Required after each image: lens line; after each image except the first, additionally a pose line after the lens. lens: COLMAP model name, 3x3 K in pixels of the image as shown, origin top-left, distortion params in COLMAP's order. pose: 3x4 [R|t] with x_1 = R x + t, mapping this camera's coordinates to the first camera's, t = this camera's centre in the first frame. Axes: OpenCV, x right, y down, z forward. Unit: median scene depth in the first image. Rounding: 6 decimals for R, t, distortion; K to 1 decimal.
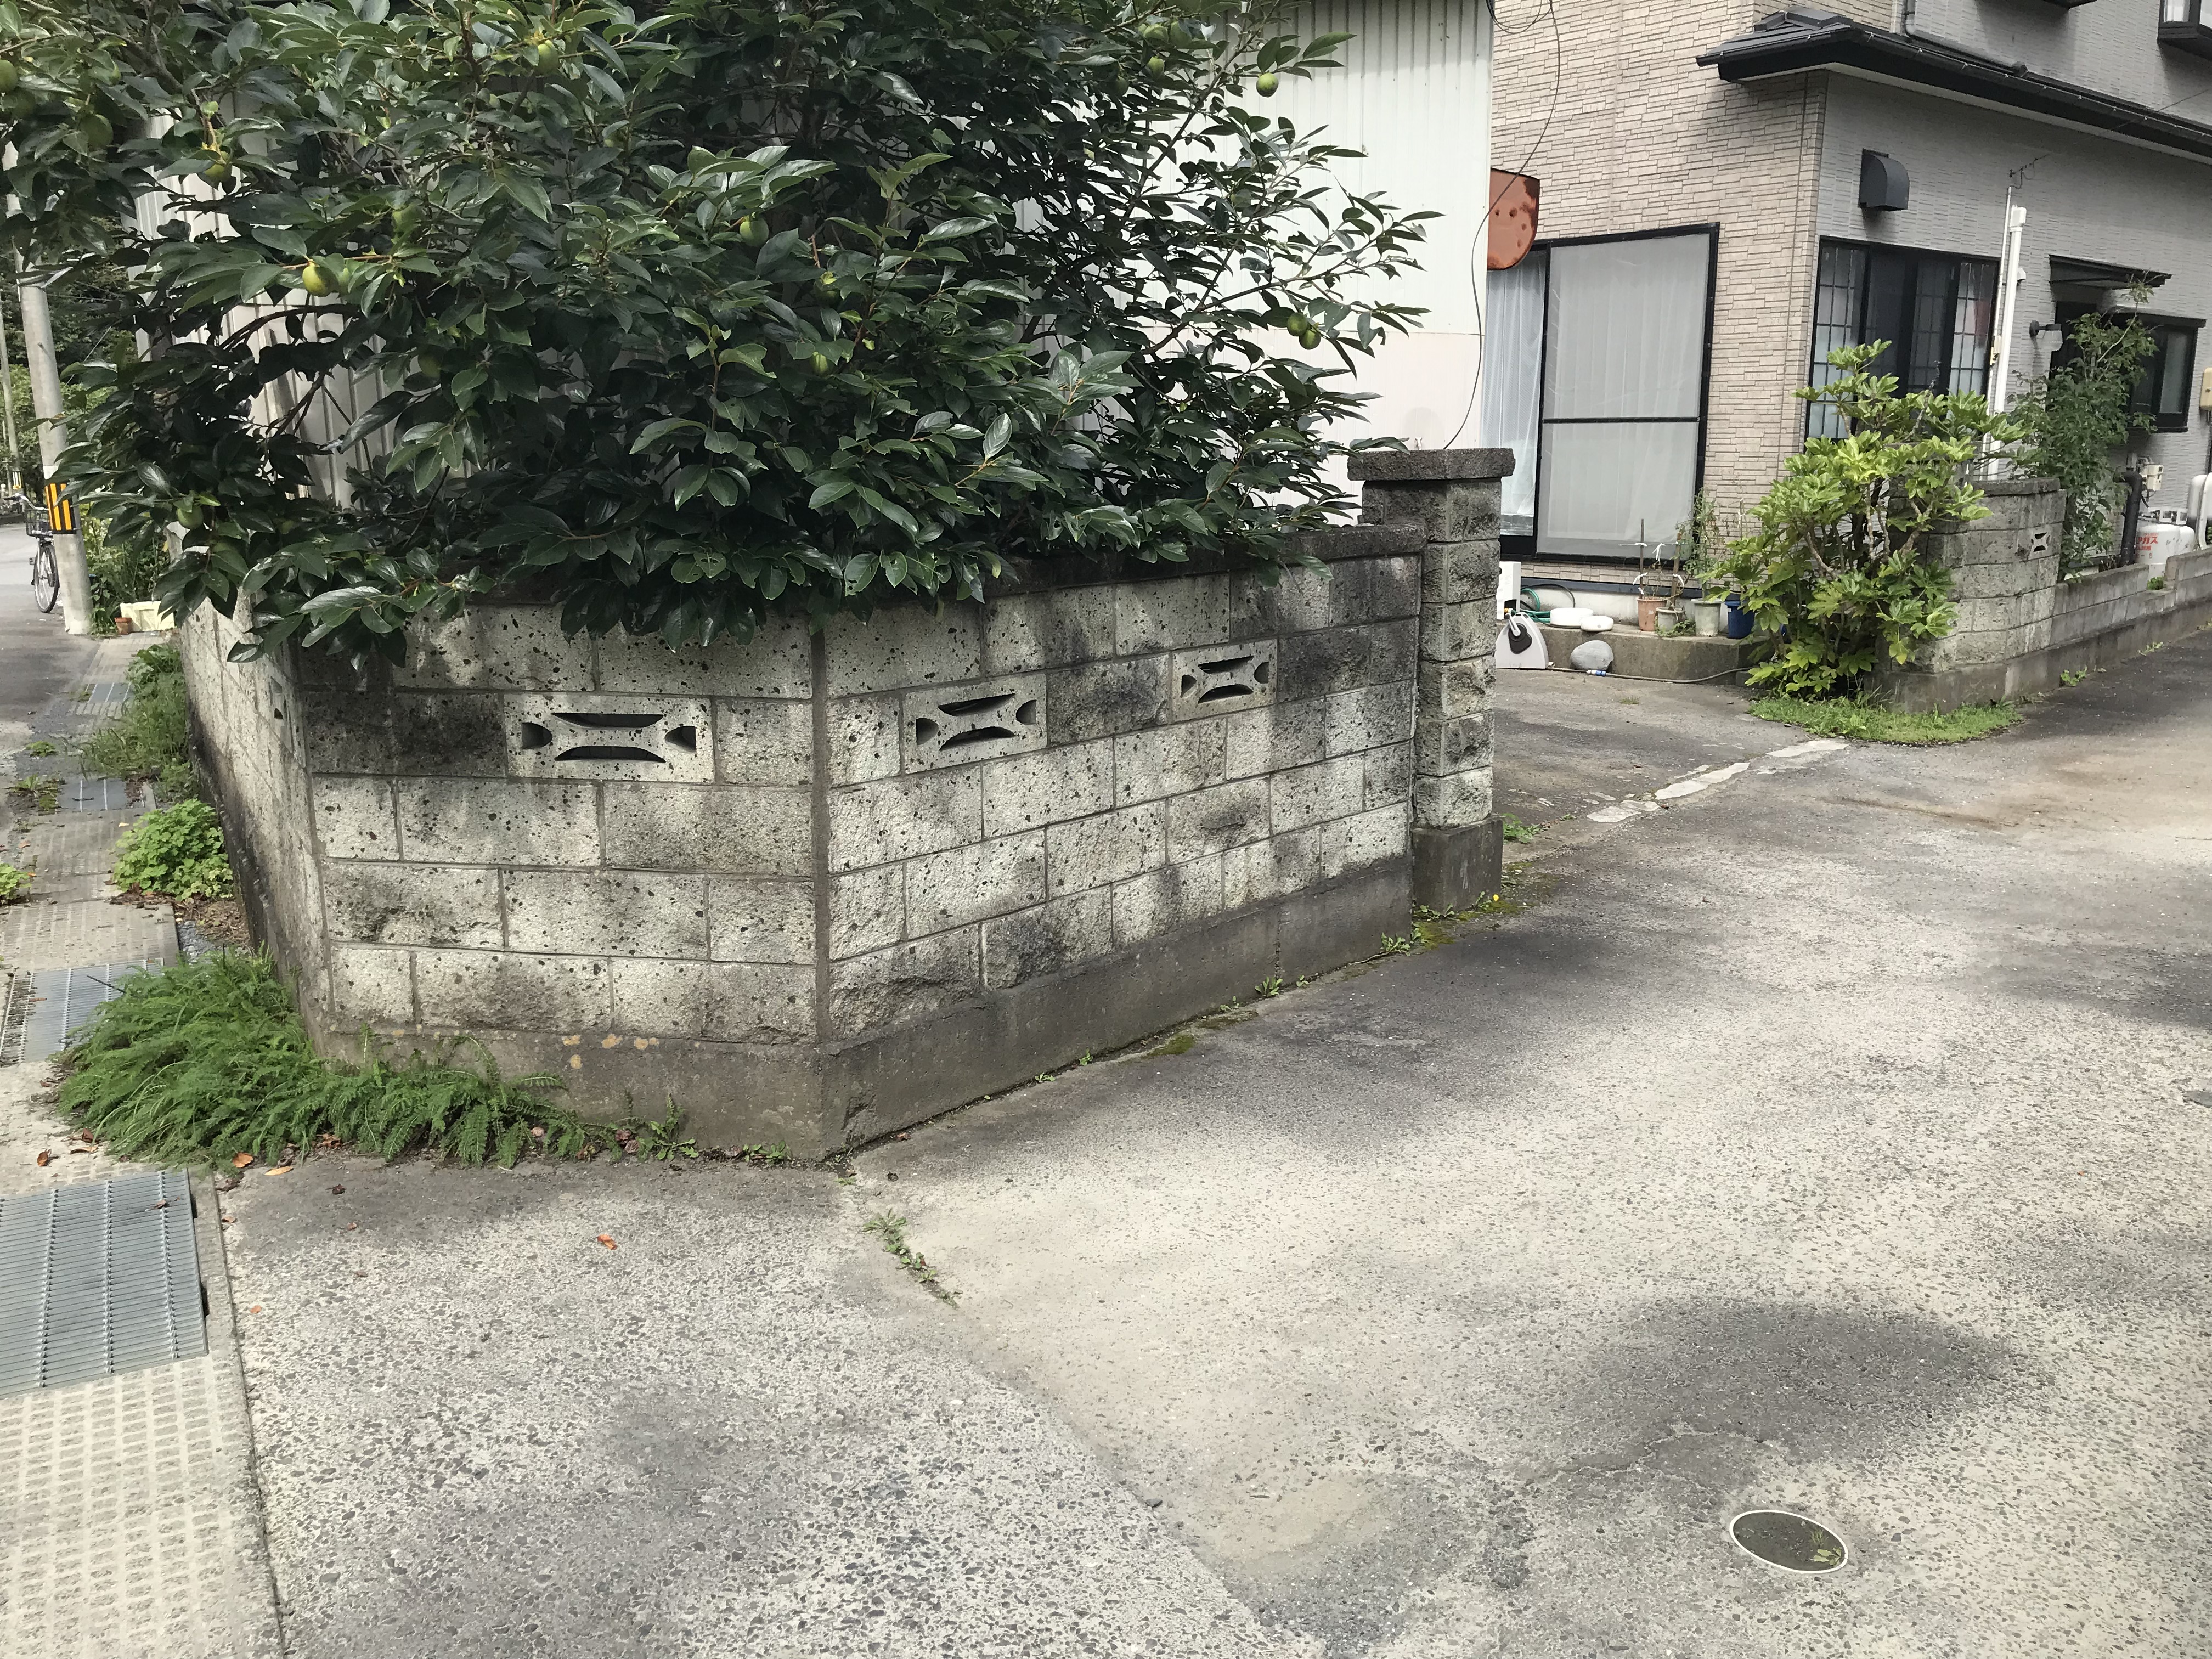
lens RADIAL K [[1810.5, 0, 1100.2], [0, 1810.5, 812.0], [0, 0, 1]] dist [0.077498, -0.141872]
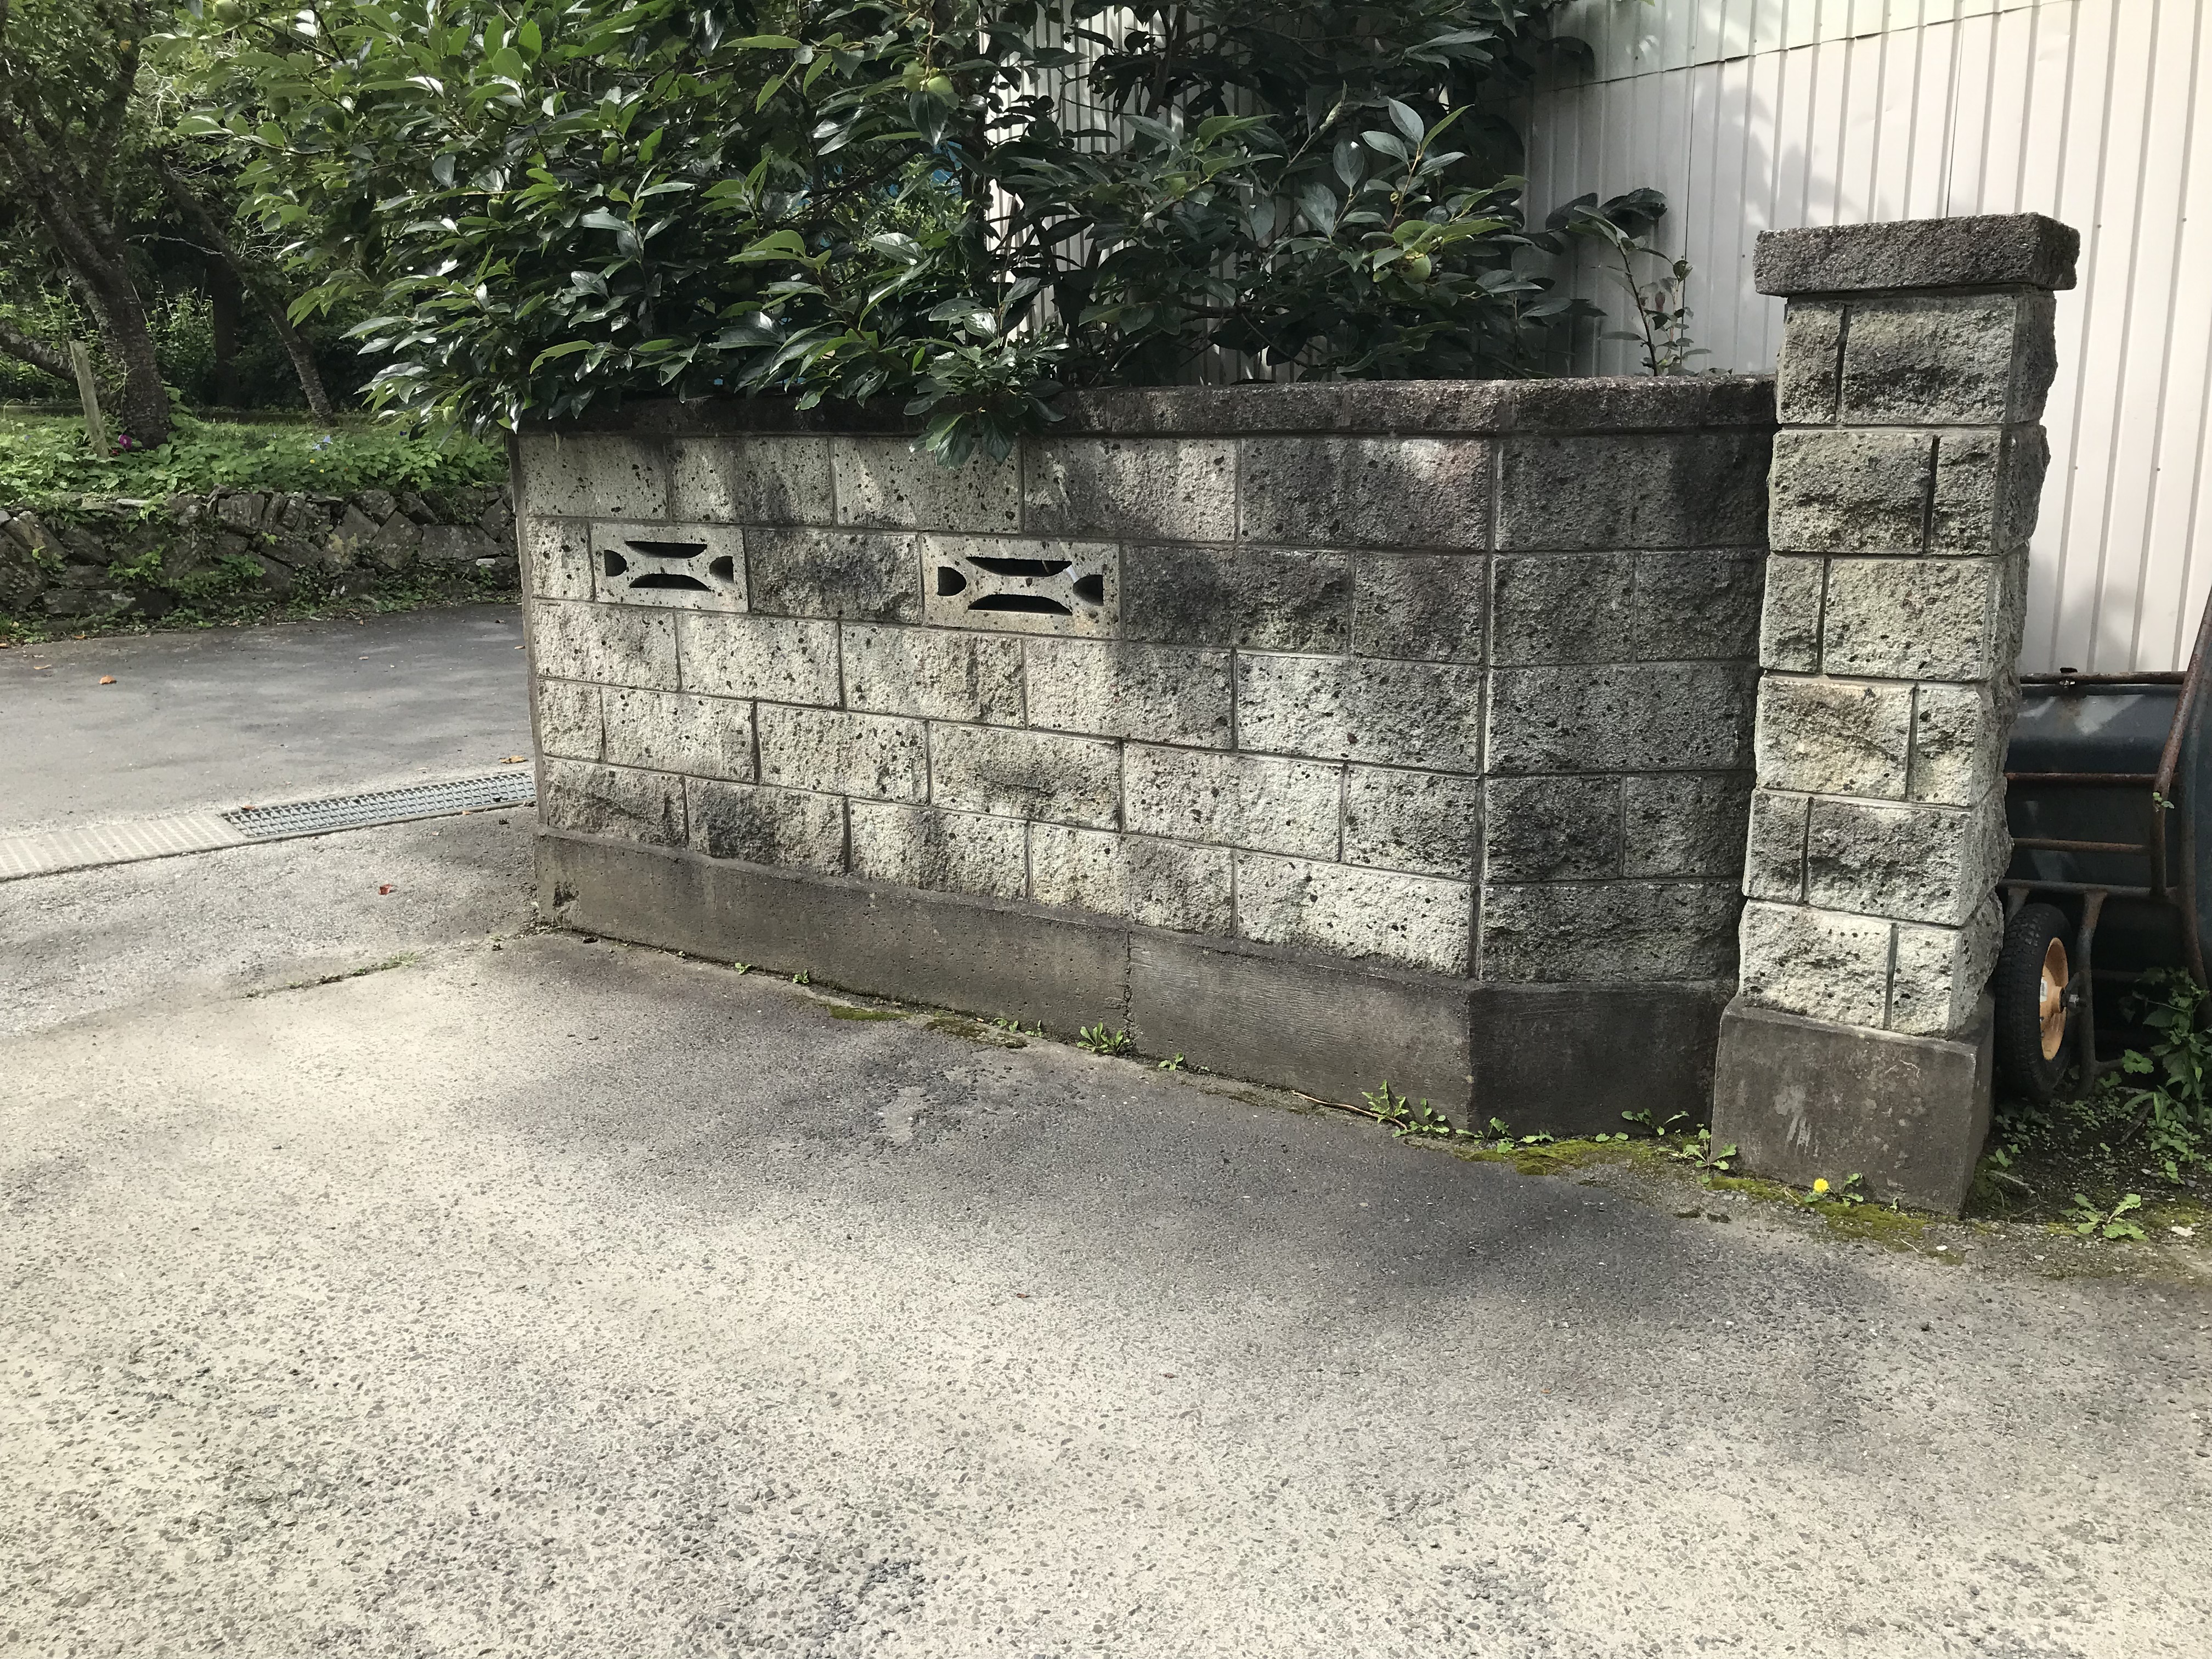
lens RADIAL K [[1810.5, 0, 1100.2], [0, 1810.5, 812.0], [0, 0, 1]] dist [0.077498, -0.141872]
pose [[0.149745, 0.234274, -0.960569, 0.866961], [-0.180835, 0.961625, 0.206341, -0.154664], [0.972047, 0.142806, 0.186363, 0.990561]]
